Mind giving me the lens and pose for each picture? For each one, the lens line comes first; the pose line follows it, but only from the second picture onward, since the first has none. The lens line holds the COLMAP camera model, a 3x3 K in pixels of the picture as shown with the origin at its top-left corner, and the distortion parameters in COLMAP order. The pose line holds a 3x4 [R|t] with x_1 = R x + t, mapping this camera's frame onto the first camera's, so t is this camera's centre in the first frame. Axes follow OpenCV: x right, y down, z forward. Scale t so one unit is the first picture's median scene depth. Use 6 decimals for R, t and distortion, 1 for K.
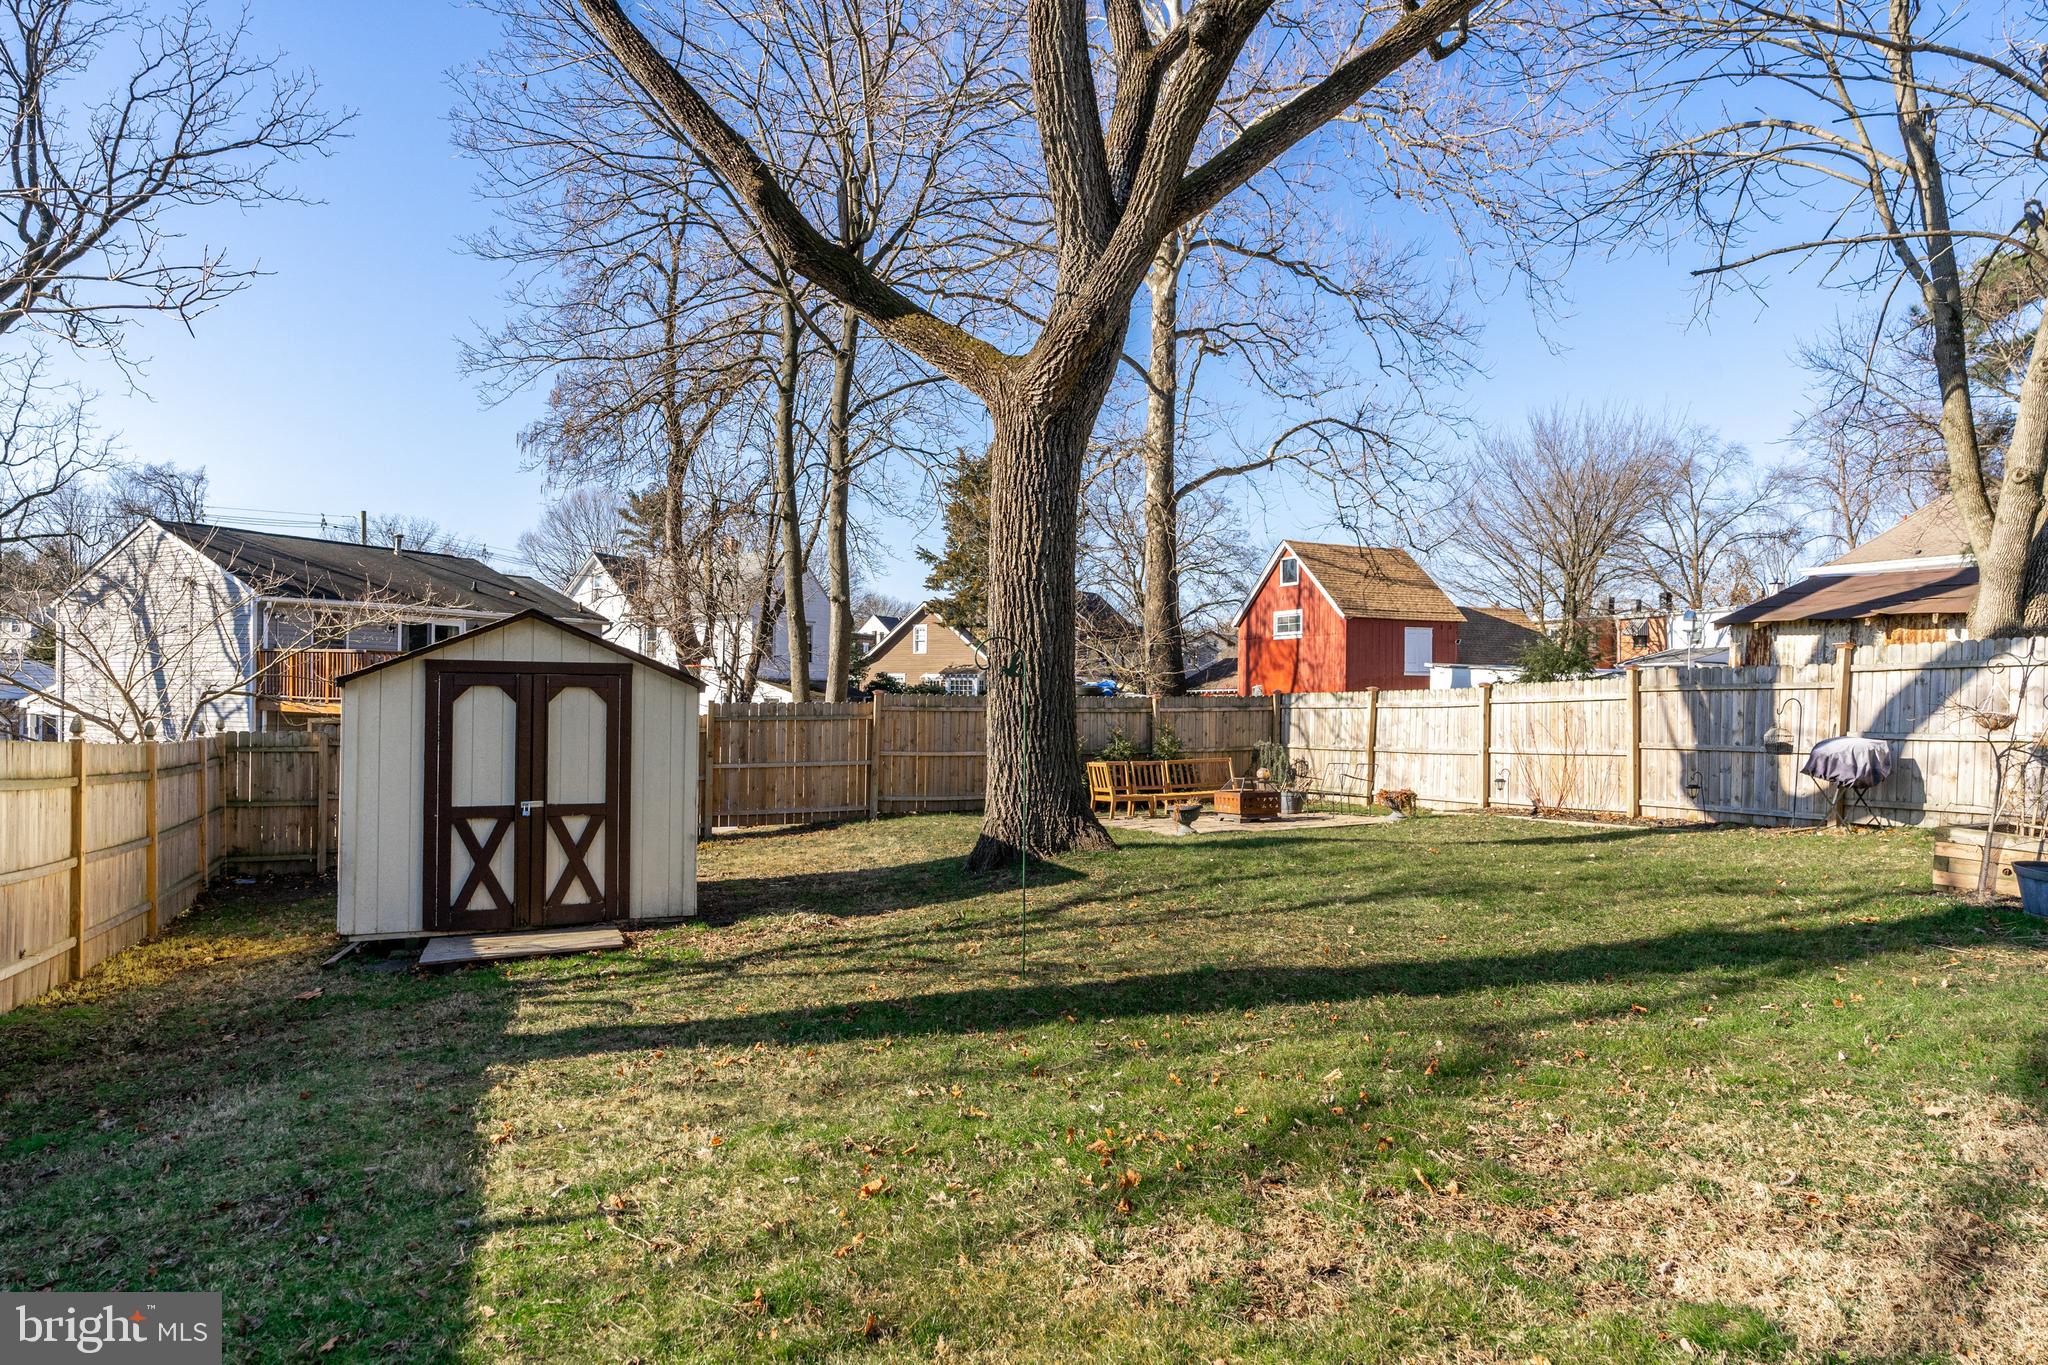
lens RADIAL K [[1221.0, 0, 1029.2], [0, 1221.0, 686.0], [0, 0, 1]] dist [-0.001569, 0.002142]
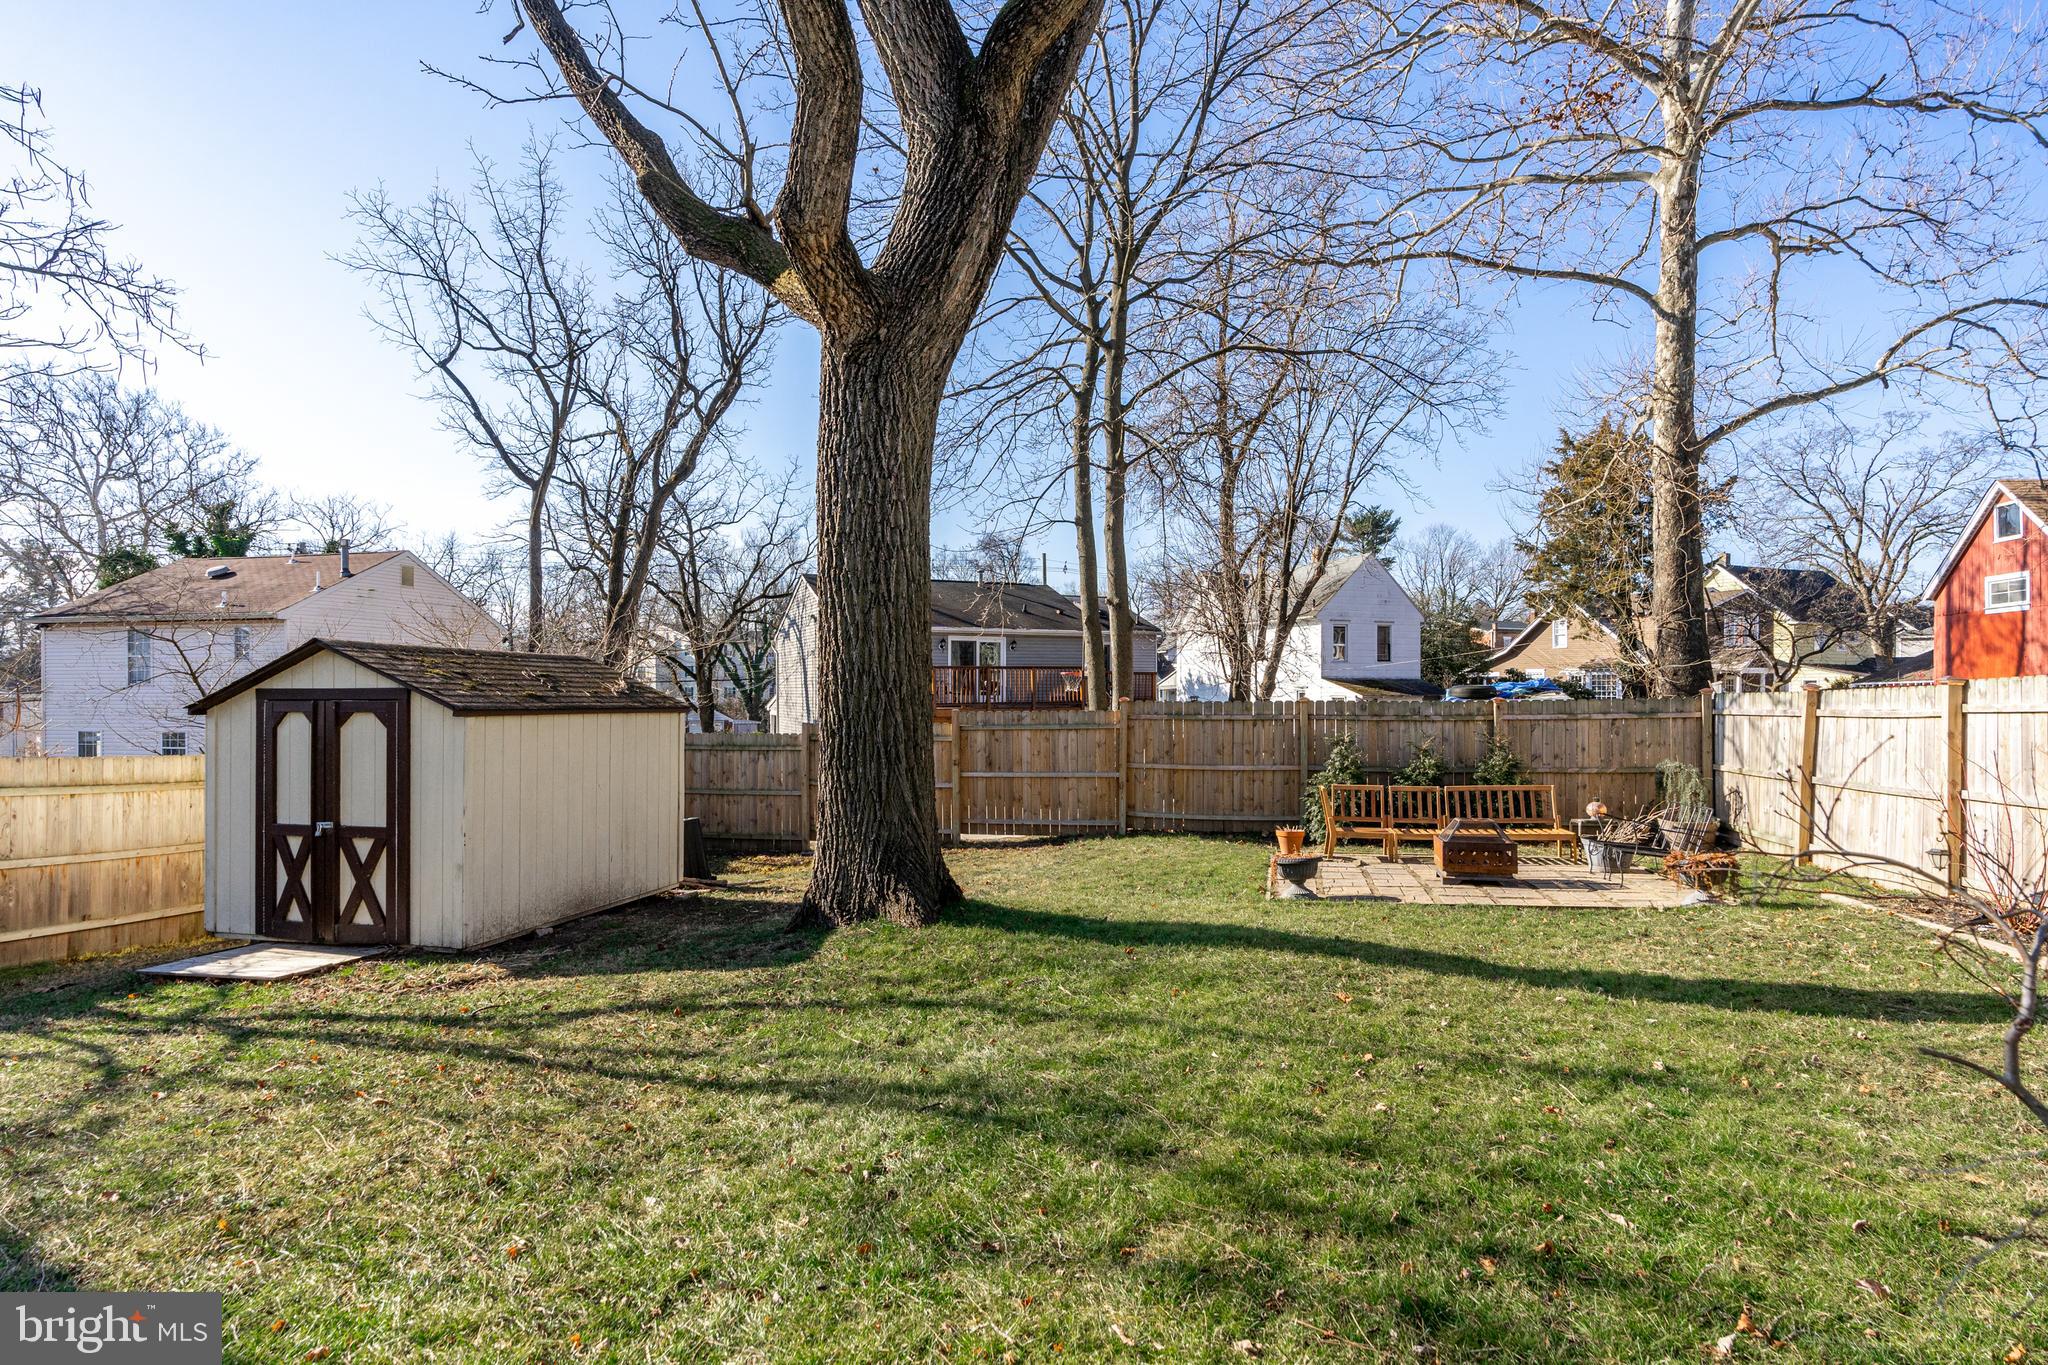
lens RADIAL K [[1054.7, 0, 1022.1], [0, 1054.7, 686.2], [0, 0, 1]] dist [0.003452, 0.000709]
pose [[0.800985, -0.015861, -0.598474, 0.210127], [0.017250, 0.999845, -0.003411, -0.002724], [0.598435, -0.007592, 0.801135, 0.220680]]
